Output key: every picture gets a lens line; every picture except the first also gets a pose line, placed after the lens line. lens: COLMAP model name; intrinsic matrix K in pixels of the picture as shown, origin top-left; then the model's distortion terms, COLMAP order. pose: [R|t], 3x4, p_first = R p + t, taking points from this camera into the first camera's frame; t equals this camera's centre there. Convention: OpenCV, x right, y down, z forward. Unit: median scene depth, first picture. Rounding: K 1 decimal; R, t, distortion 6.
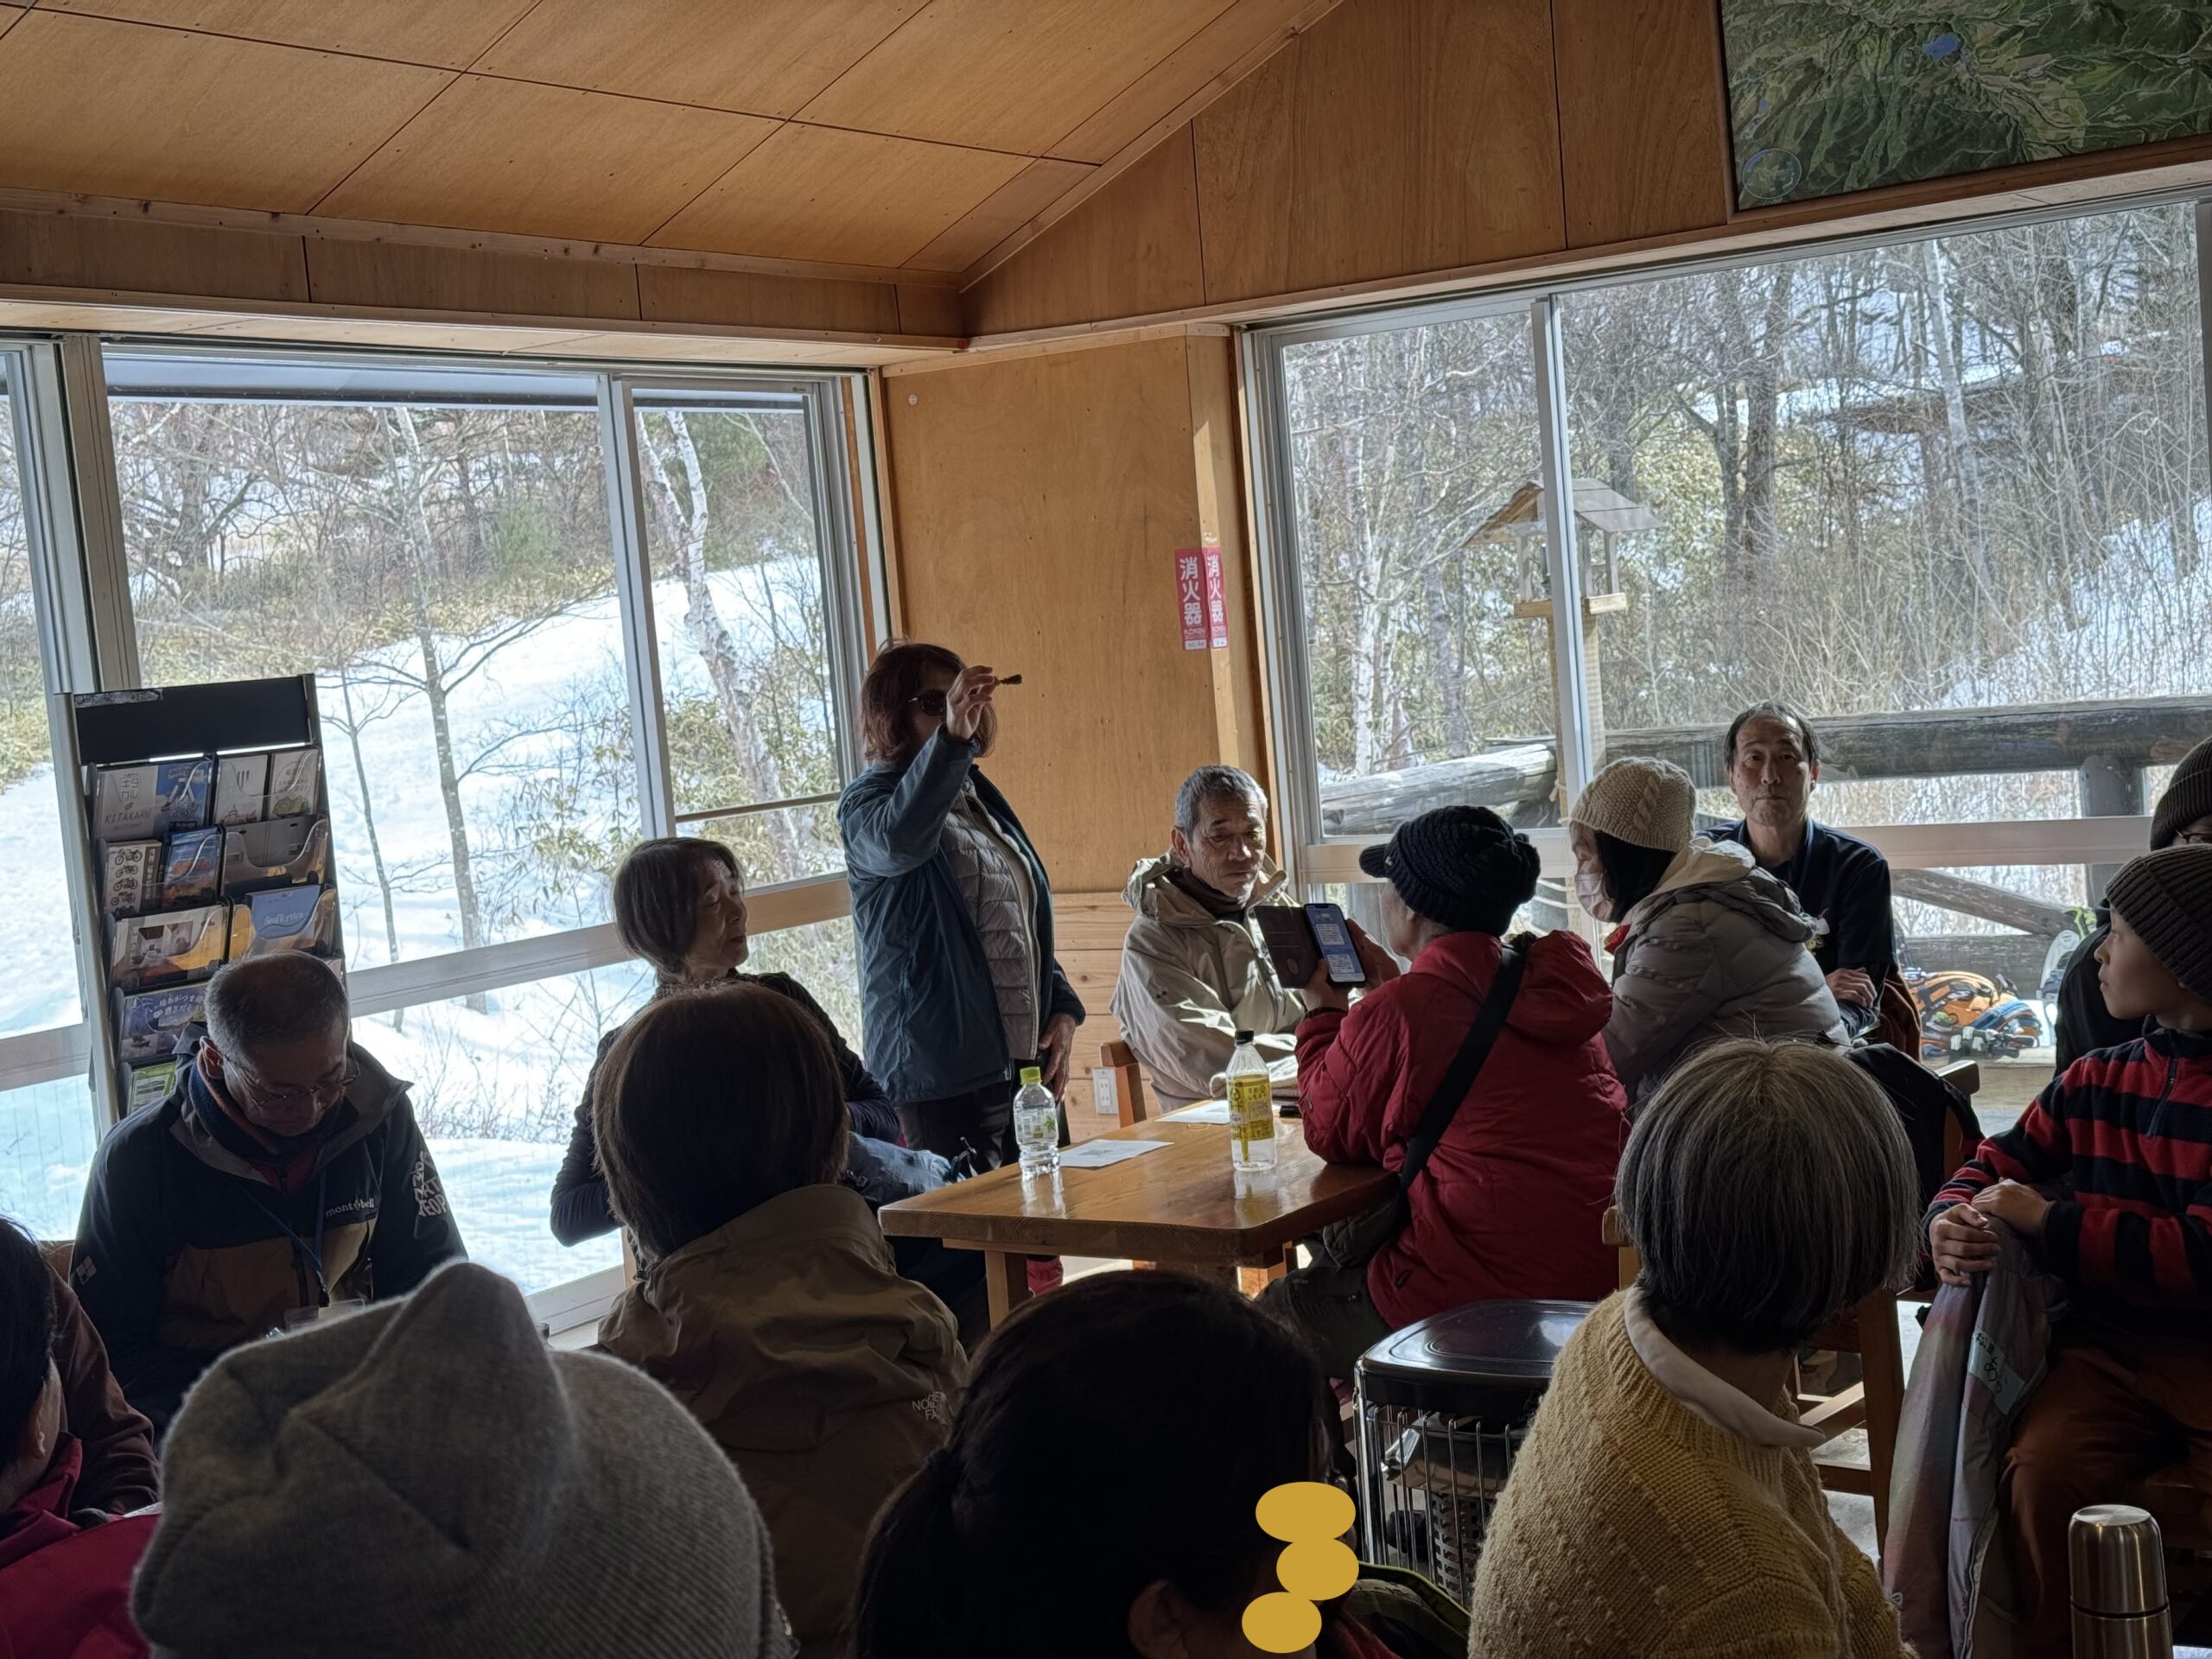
lens RADIAL K [[3087.2, 0, 1106.0], [0, 3087.2, 829.5], [0, 0, 1]] dist [0.169475, -0.287188]
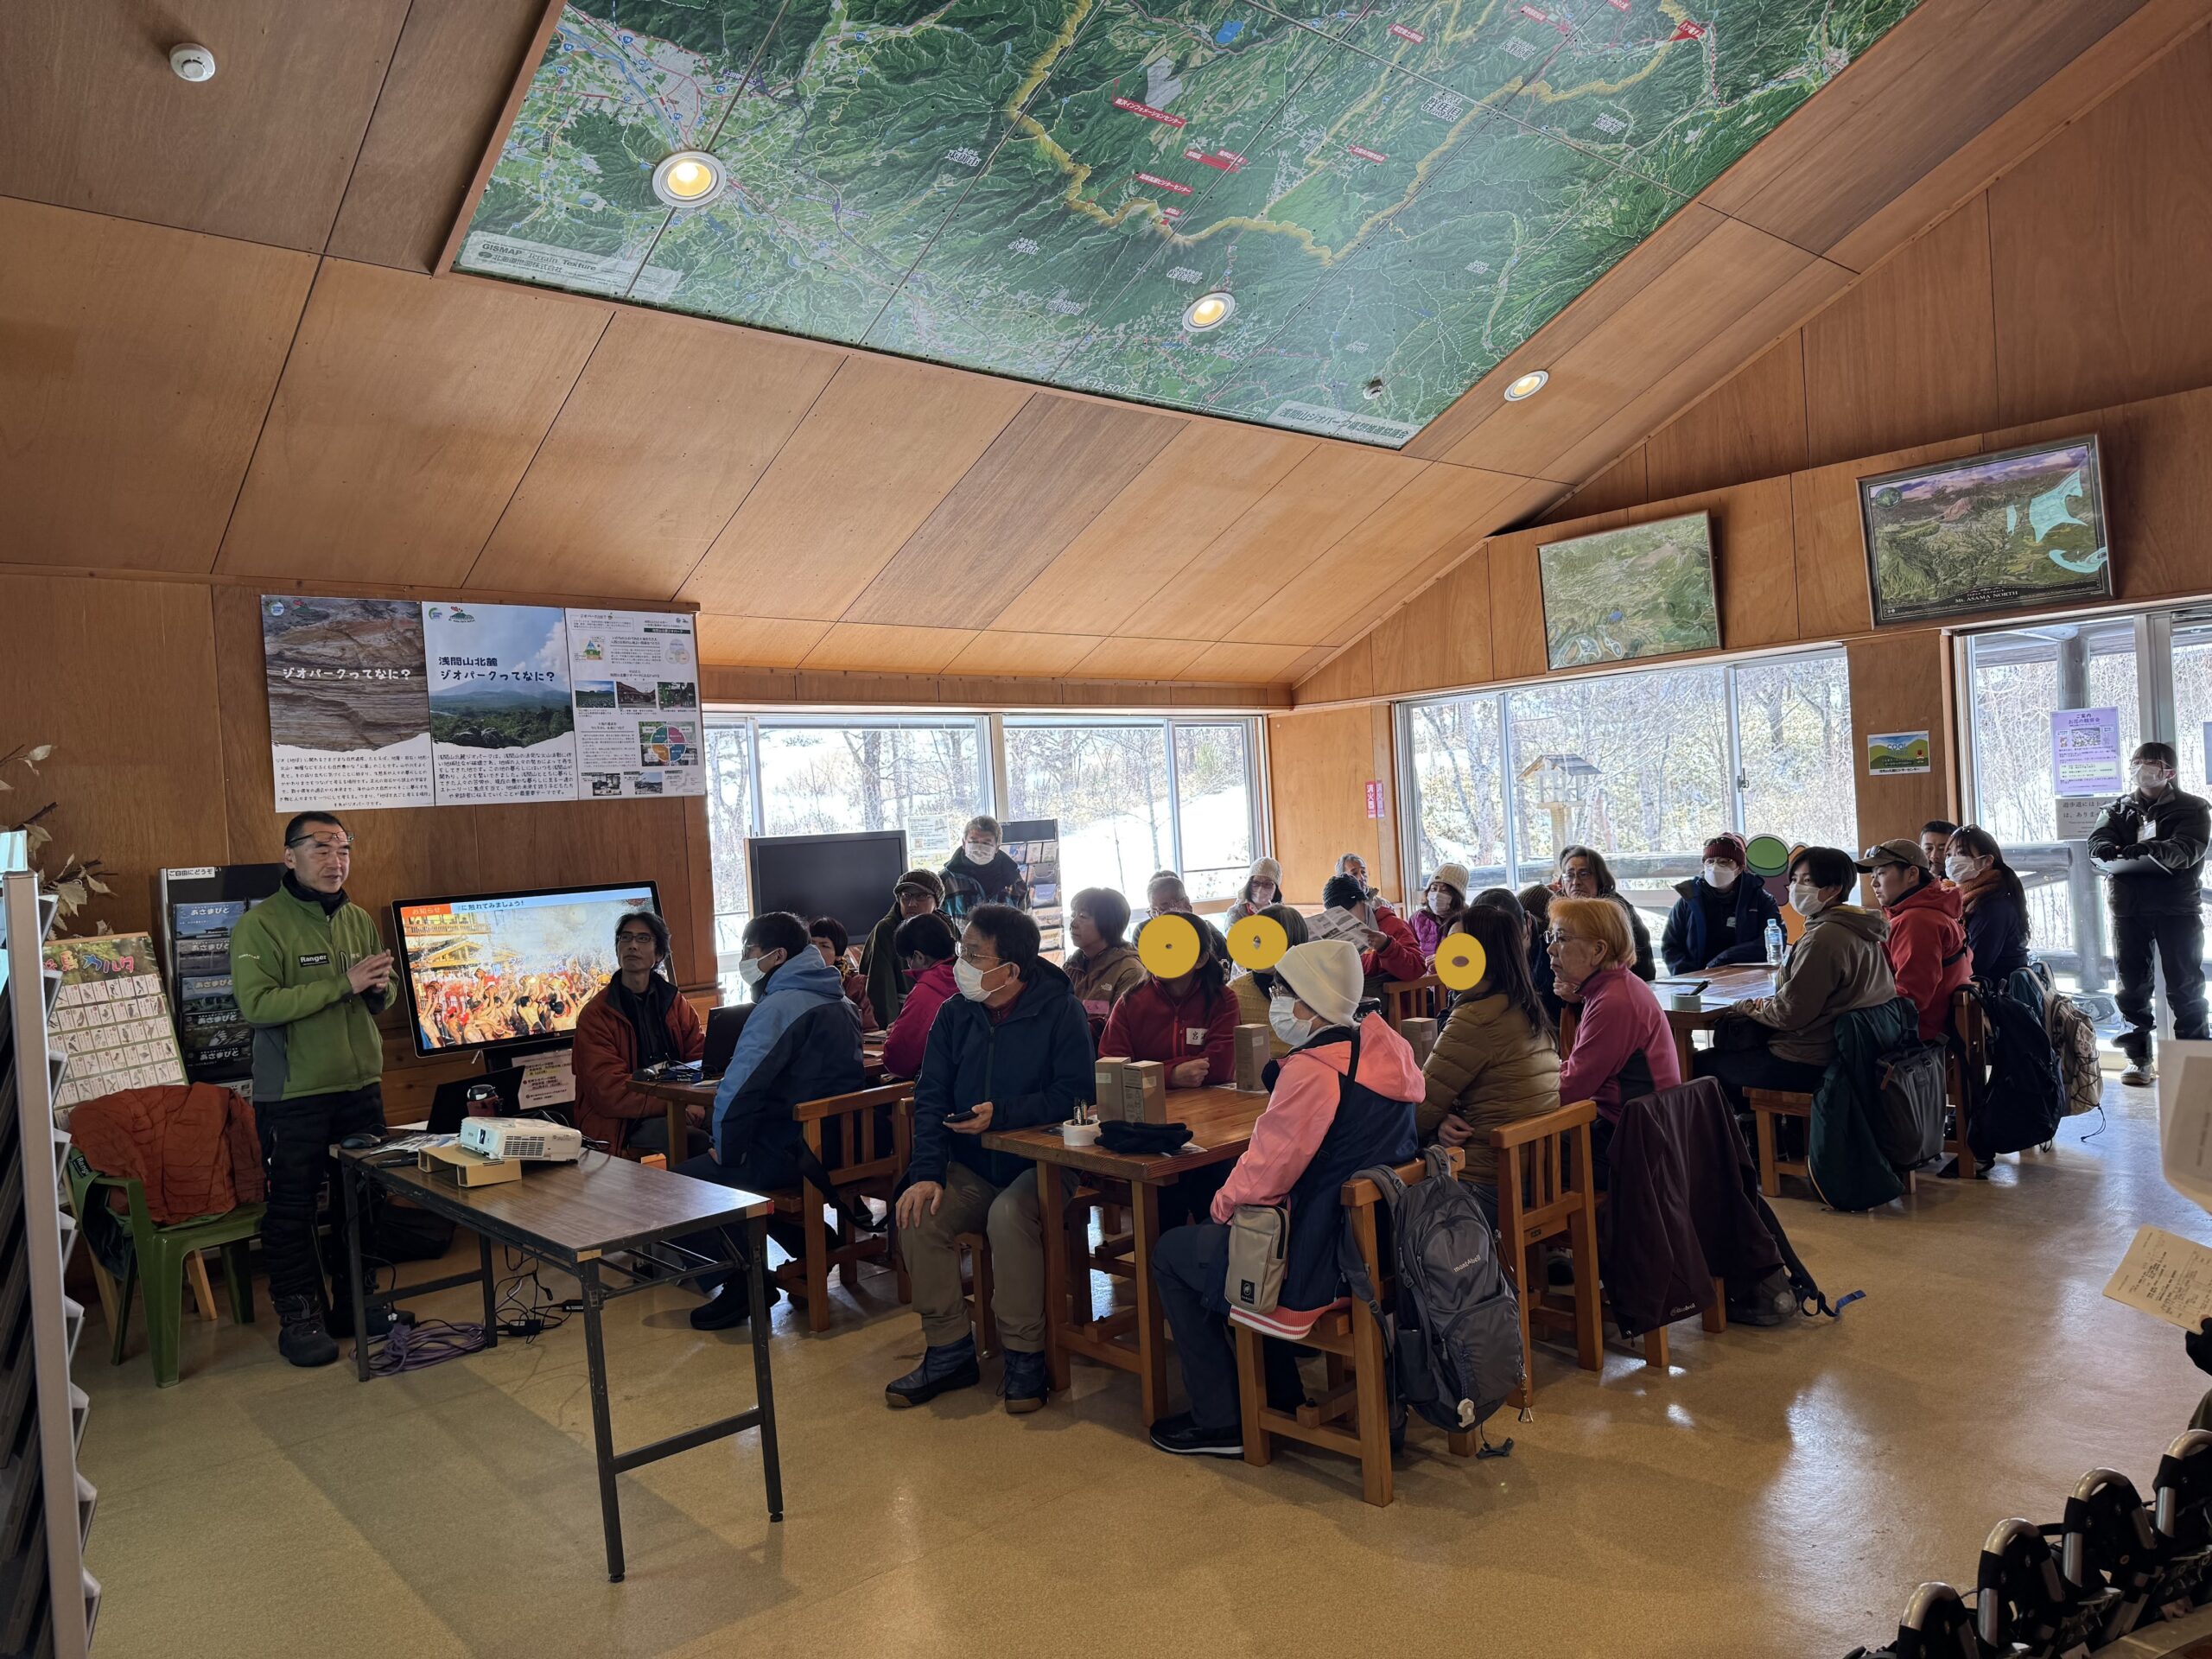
lens RADIAL K [[1530.1, 0, 1041.5], [0, 1530.1, 855.0], [0, 0, 1]] dist [0.087795, -0.174193]
pose [[0.951606, 0.035829, -0.305224, 0.189738], [-0.044288, 0.998802, -0.020830, 0.019263], [0.304112, 0.033340, 0.952053, -0.452731]]
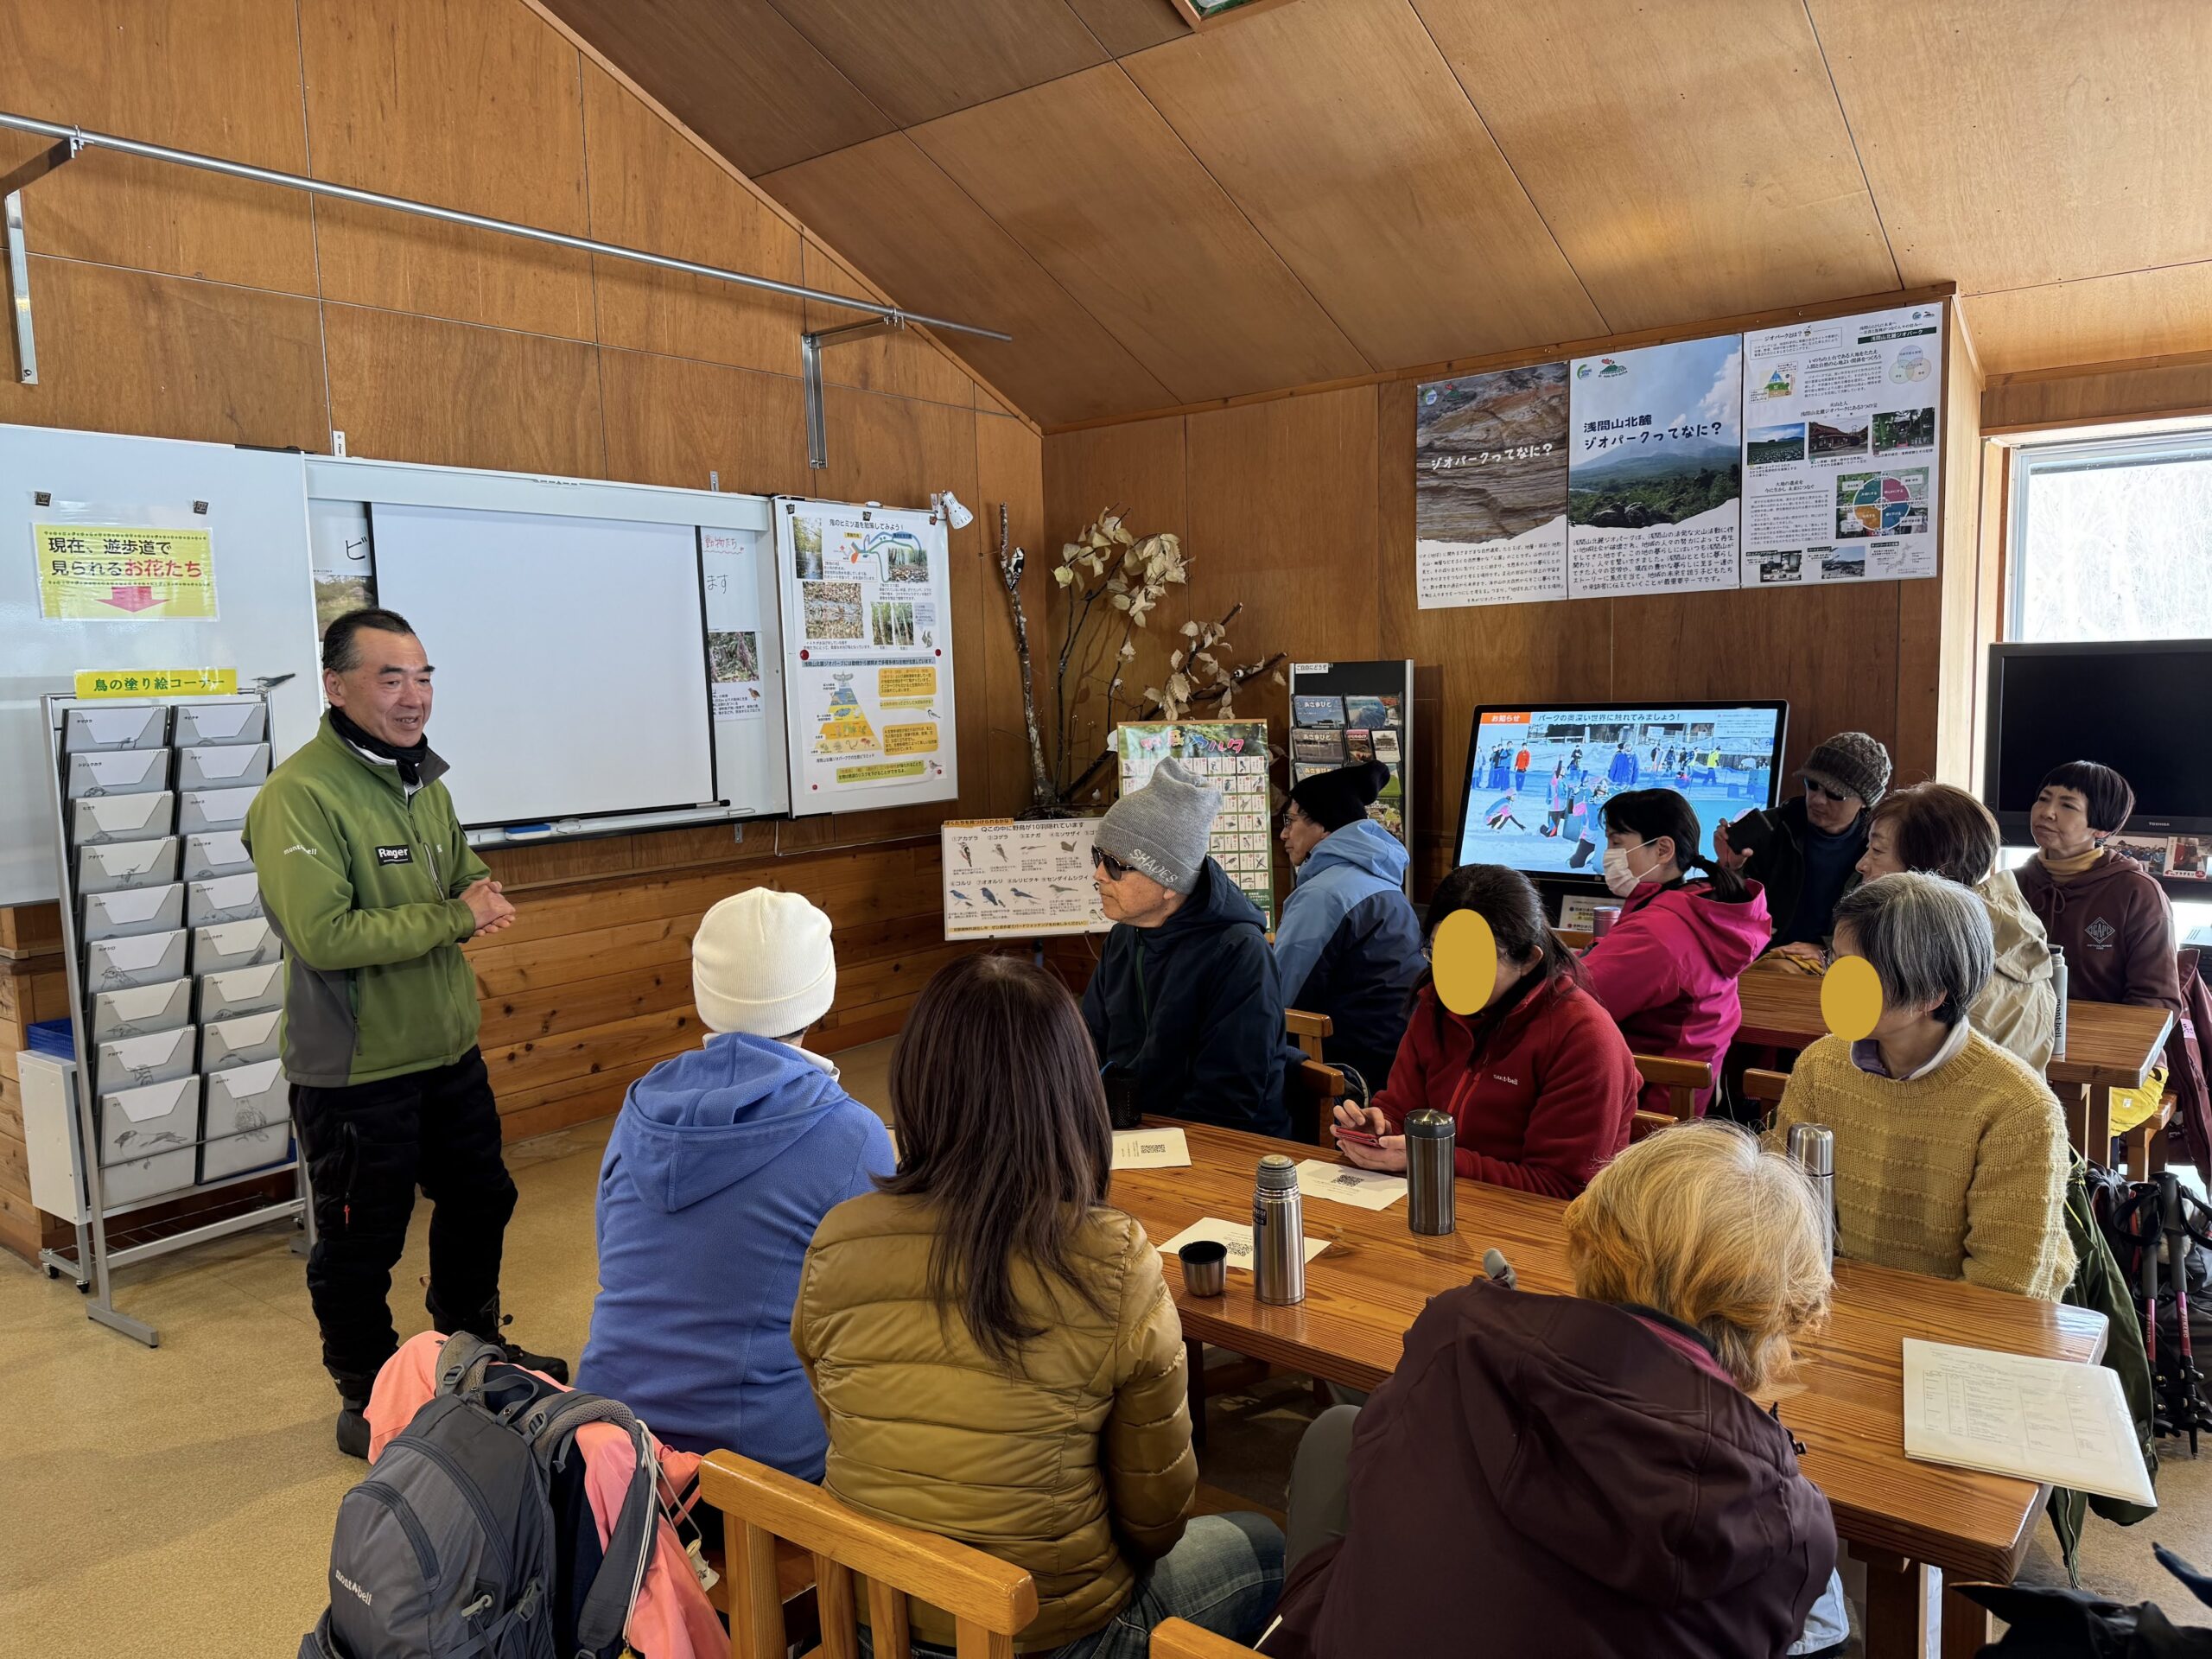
lens RADIAL K [[1556.7, 0, 1110.0], [0, 1556.7, 861.1], [0, 0, 1]] dist [0.090315, -0.153098]
pose [[-0.114201, 0.202082, -0.972687, 0.436311], [-0.035797, 0.977620, 0.207310, -0.044890], [0.992812, 0.058494, -0.104412, 0.206125]]
